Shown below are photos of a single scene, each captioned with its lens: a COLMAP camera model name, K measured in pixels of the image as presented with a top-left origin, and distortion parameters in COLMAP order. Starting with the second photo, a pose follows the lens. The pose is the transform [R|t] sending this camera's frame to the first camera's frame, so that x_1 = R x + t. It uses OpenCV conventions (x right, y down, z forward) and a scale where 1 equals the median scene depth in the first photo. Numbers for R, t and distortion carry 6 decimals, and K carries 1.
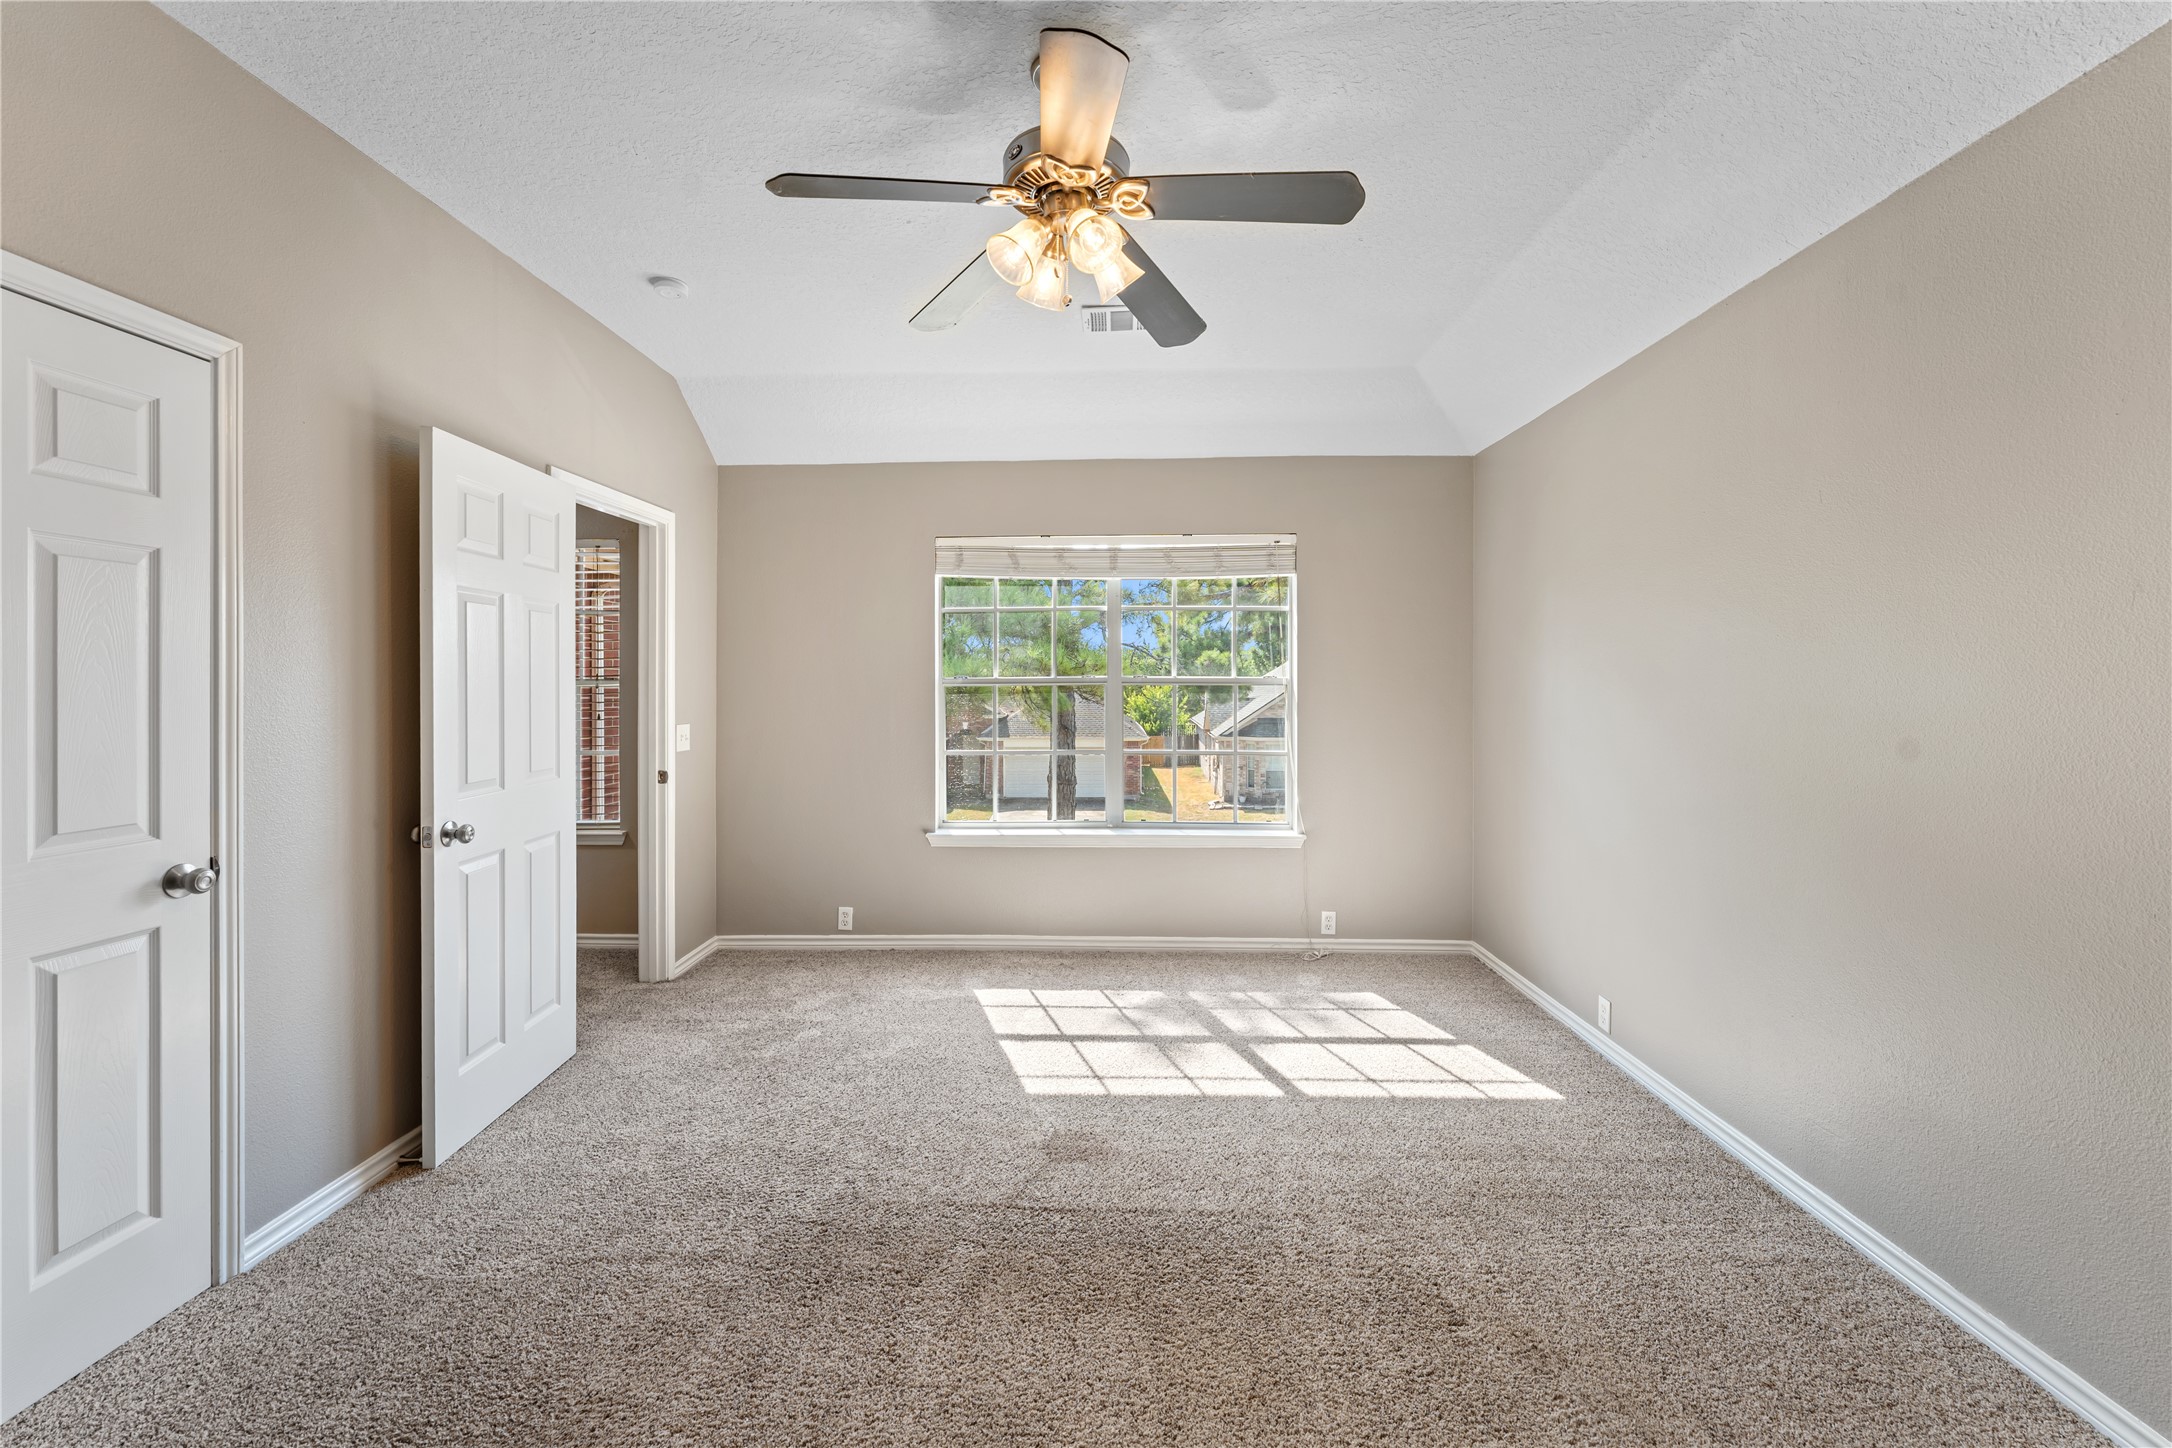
lens RADIAL K [[890.8, 0, 1086.2], [0, 890.8, 684.9], [0, 0, 1]] dist [0.000638, -0.000049]
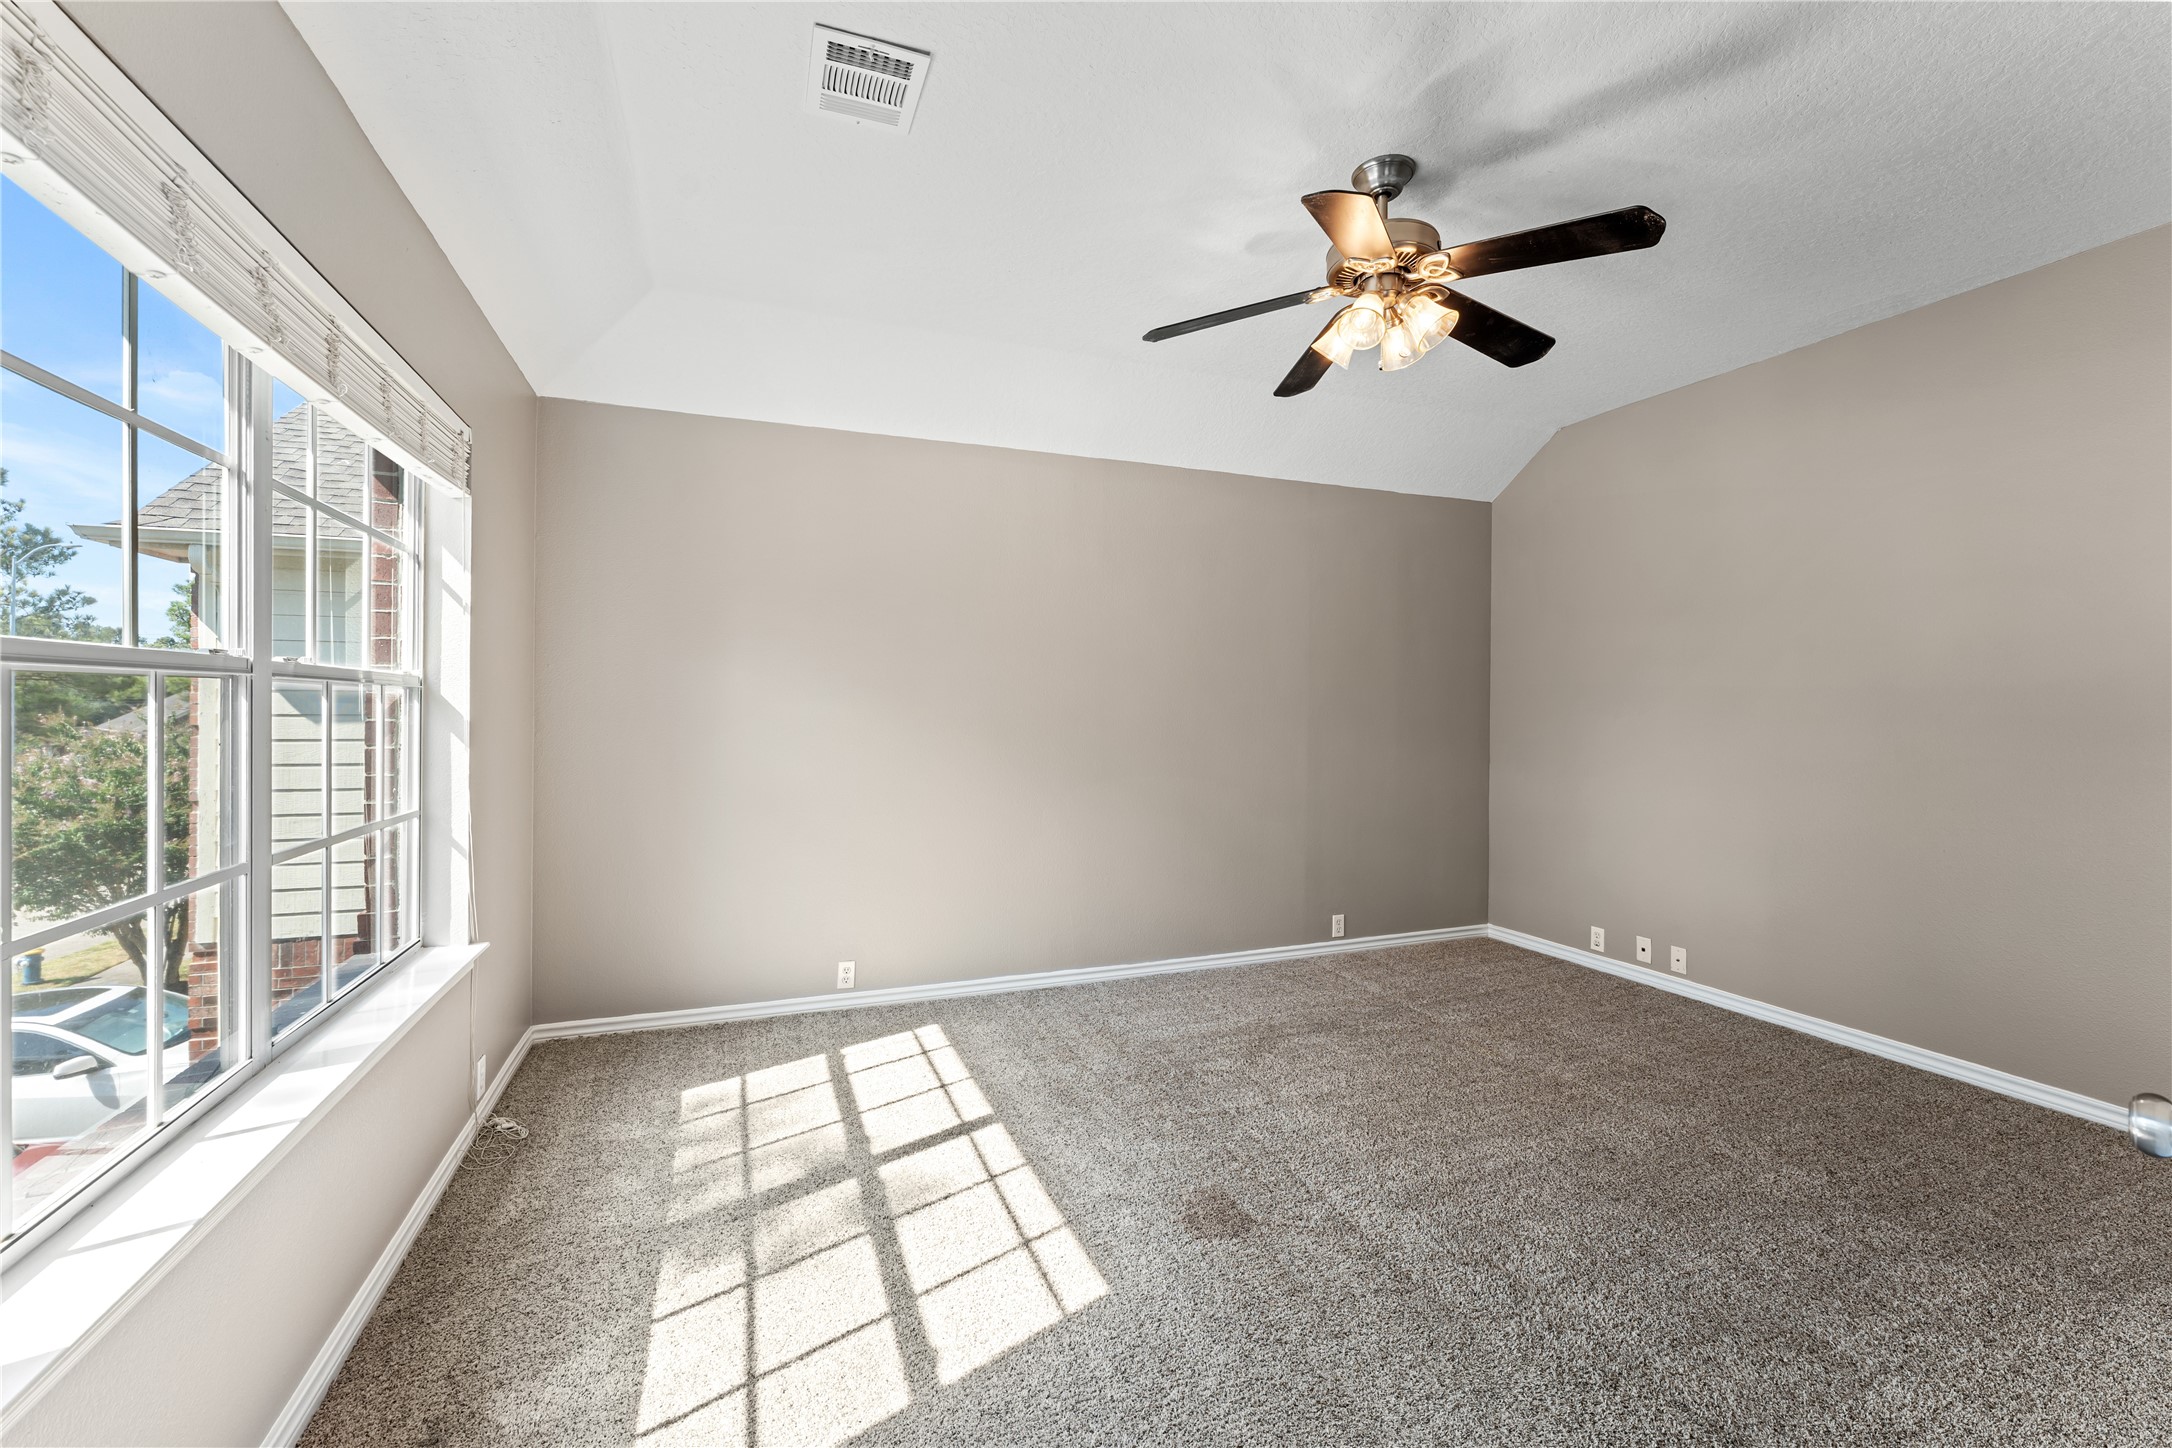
lens RADIAL K [[890.8, 0, 1086.2], [0, 890.8, 684.9], [0, 0, 1]] dist [0.000638, -0.000049]
pose [[-0.392533, 0.009010, 0.919694, -0.614109], [-0.002185, 0.999940, -0.010728, -0.001921], [-0.919735, -0.006221, -0.392490, 1.131117]]
